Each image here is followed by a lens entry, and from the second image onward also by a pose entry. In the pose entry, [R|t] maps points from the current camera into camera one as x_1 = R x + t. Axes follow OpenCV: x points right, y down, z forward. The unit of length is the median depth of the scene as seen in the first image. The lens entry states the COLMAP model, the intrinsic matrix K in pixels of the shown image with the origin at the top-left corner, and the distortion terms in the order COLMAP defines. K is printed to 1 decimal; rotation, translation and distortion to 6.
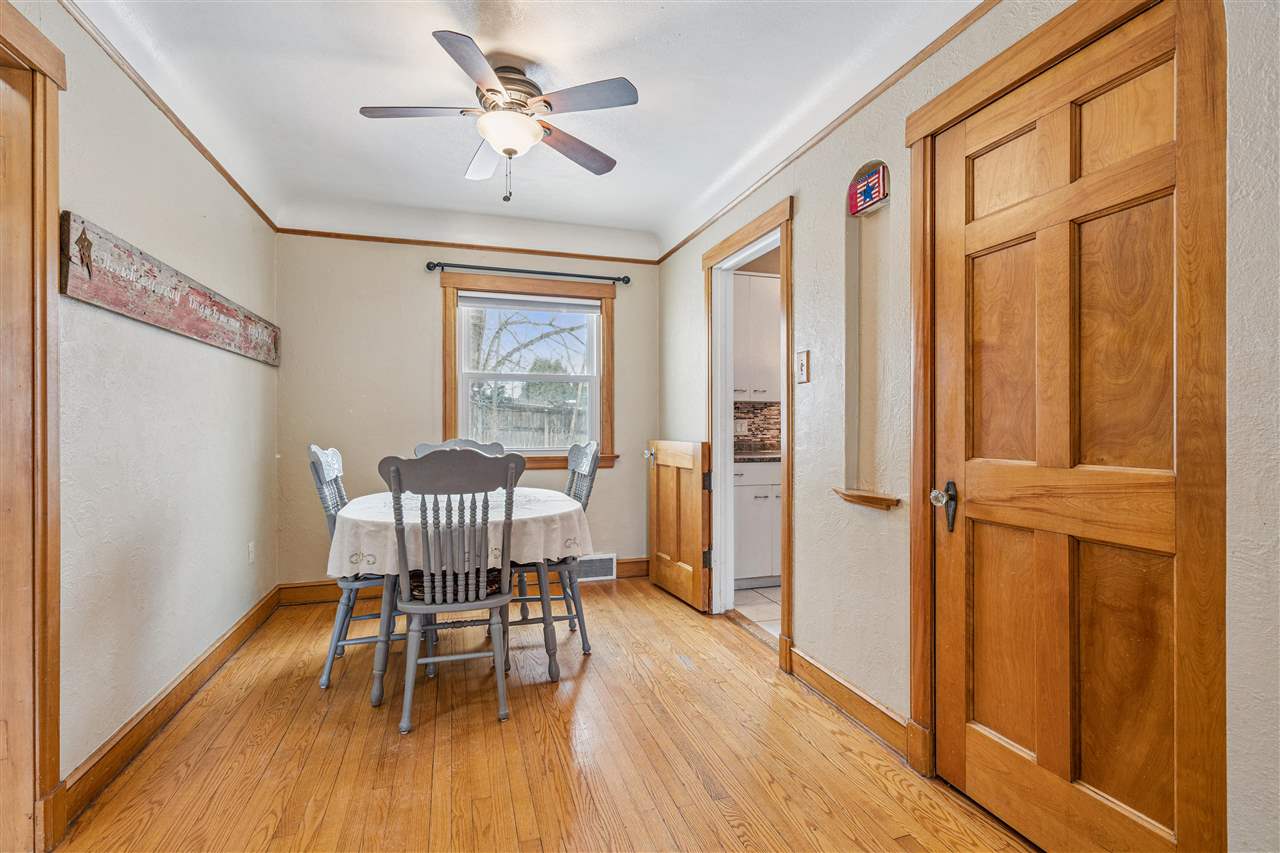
lens RADIAL K [[585.1, 0, 642.2], [0, 585.1, 421.8], [0, 0, 1]] dist [-0.000452, 0.000332]
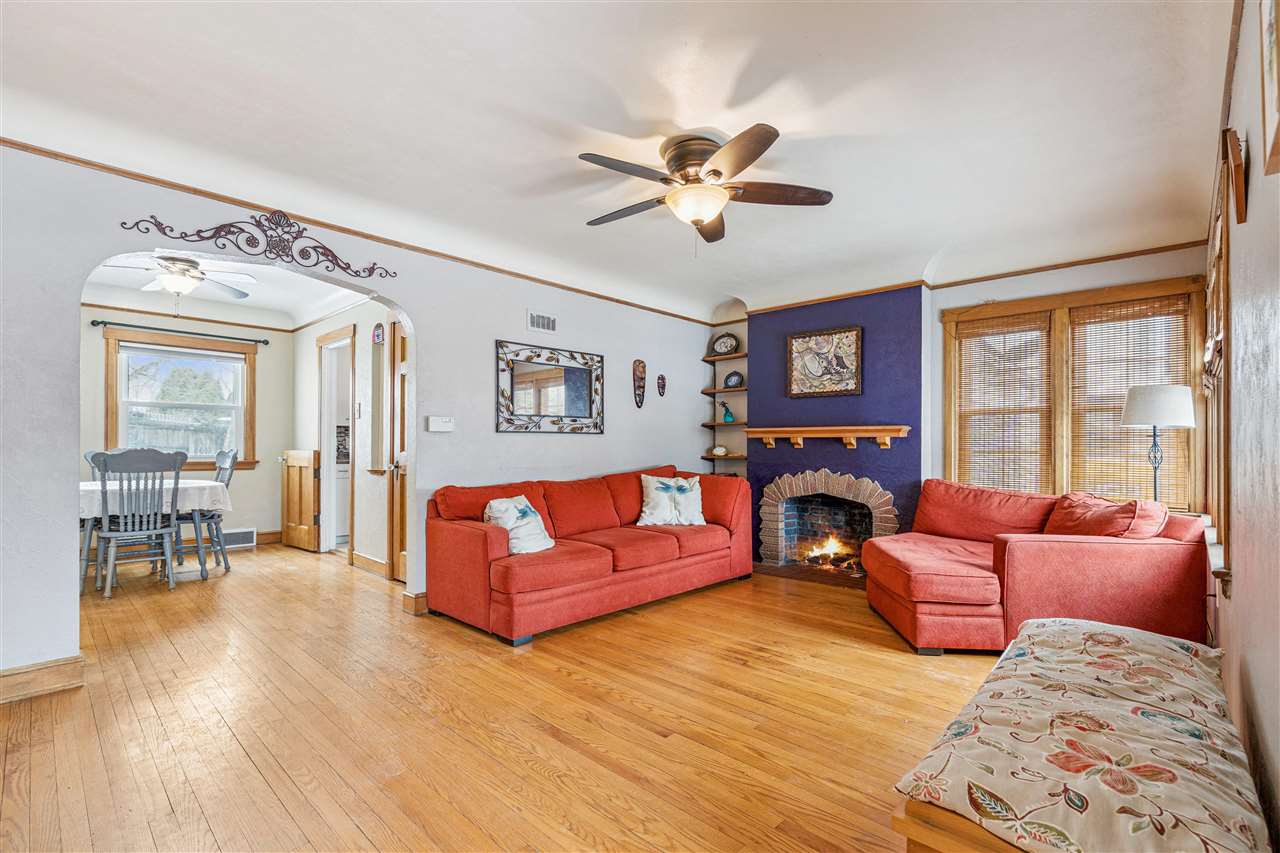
lens RADIAL K [[573.8, 0, 636.1], [0, 573.8, 441.6], [0, 0, 1]] dist [-0.000591, 0.000067]
pose [[0.877881, 0.006842, 0.478829, 0.125981], [-0.005247, 0.999975, -0.004669, 0.012558], [-0.478849, 0.001587, 0.877896, -0.890838]]
